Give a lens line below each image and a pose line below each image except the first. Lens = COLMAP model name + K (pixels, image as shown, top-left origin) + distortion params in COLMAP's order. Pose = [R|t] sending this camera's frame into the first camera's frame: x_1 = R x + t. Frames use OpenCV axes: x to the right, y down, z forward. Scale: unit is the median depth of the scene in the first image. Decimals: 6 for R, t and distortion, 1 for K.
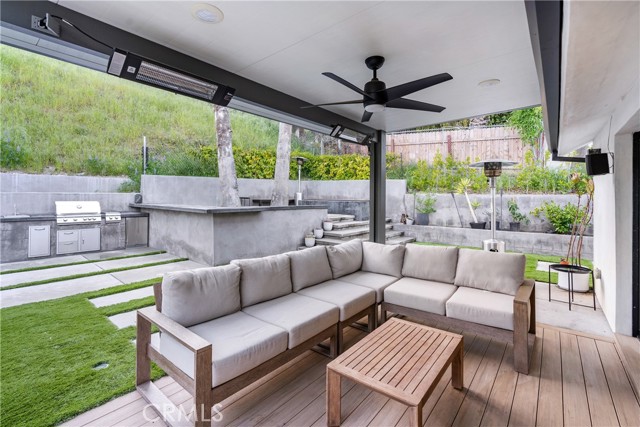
lens RADIAL K [[296.4, 0, 321.2], [0, 296.4, 197.2], [0, 0, 1]] dist [-0.014871, 0.000051]
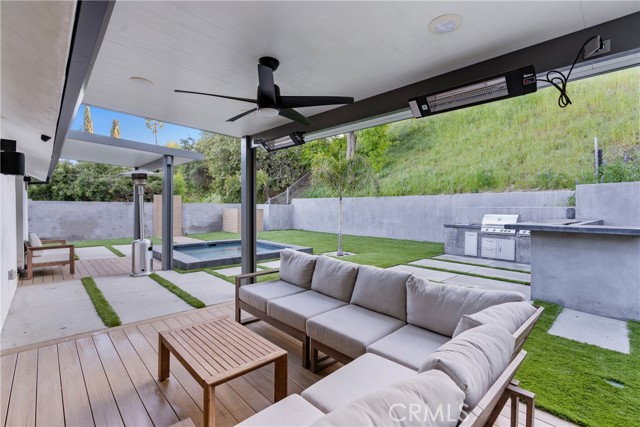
lens RADIAL K [[296.4, 0, 321.2], [0, 296.4, 197.2], [0, 0, 1]] dist [-0.014871, 0.000051]
pose [[-0.142906, -0.044111, -0.988753, 0.450588], [-0.012317, 0.999008, -0.042789, 0.005451], [0.989660, 0.006064, -0.143307, 0.517267]]
